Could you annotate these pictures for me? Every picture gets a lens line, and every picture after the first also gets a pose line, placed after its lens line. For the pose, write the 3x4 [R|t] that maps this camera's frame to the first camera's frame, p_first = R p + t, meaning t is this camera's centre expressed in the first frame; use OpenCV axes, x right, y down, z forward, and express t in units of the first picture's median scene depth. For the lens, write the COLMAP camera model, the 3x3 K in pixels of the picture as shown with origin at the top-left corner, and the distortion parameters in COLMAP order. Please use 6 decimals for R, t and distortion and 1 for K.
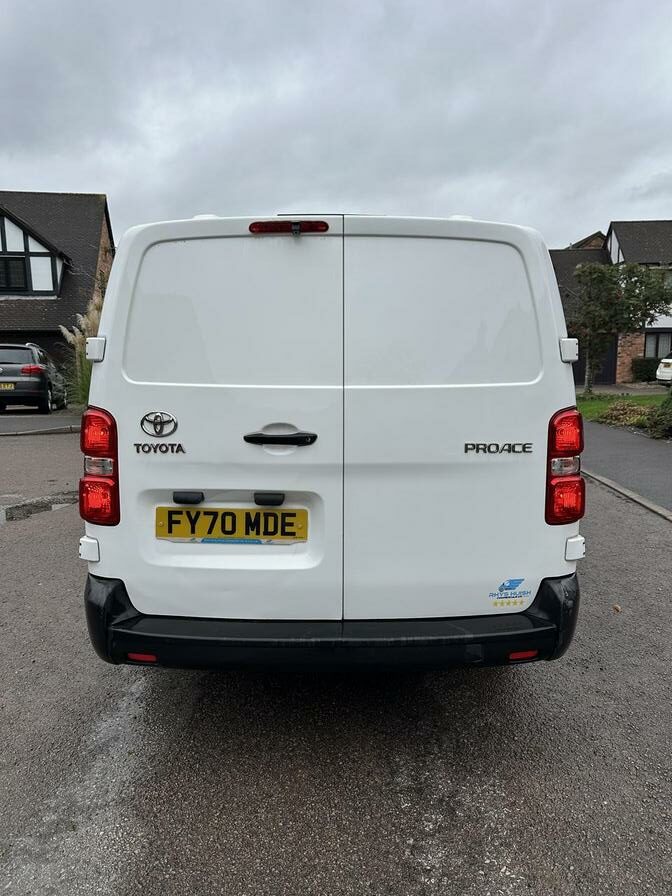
lens RADIAL K [[625.4, 0, 336.0], [0, 625.4, 448.0], [0, 0, 1]] dist [0.126209, -0.253249]
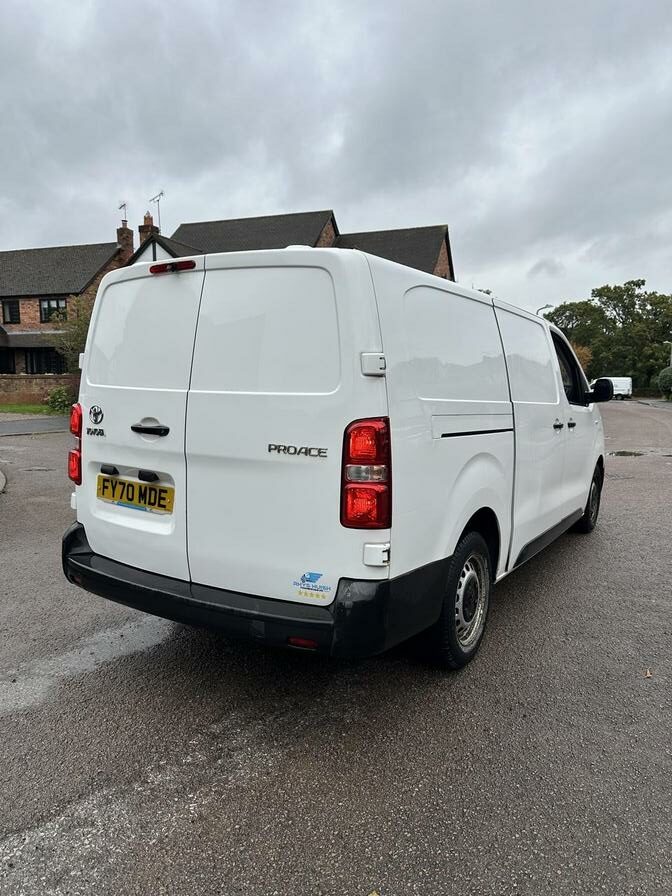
lens RADIAL K [[625.4, 0, 336.0], [0, 625.4, 448.0], [0, 0, 1]] dist [0.126209, -0.253249]
pose [[0.850884, 0.074019, -0.520113, 0.879072], [-0.090152, 0.995911, -0.005753, -0.004056], [0.517560, 0.051784, 0.854078, 0.086826]]
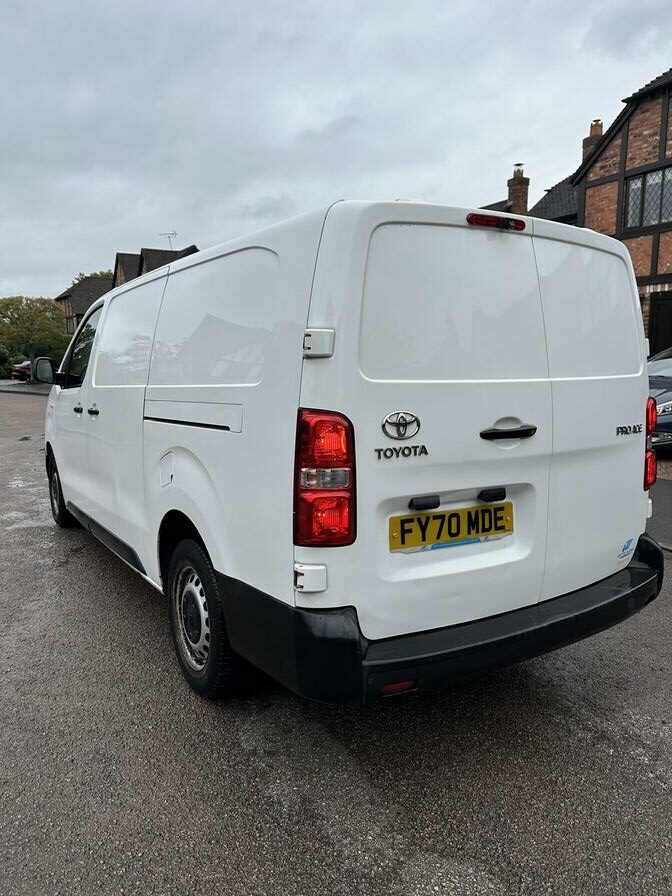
lens RADIAL K [[623.8, 0, 314.4], [0, 623.8, 451.4], [0, 0, 1]] dist [0.124852, -0.248975]
pose [[0.855483, -0.075075, 0.512359, -0.836550], [0.076204, 0.996914, 0.018838, -0.026527], [-0.512192, 0.022929, 0.858565, 0.285087]]
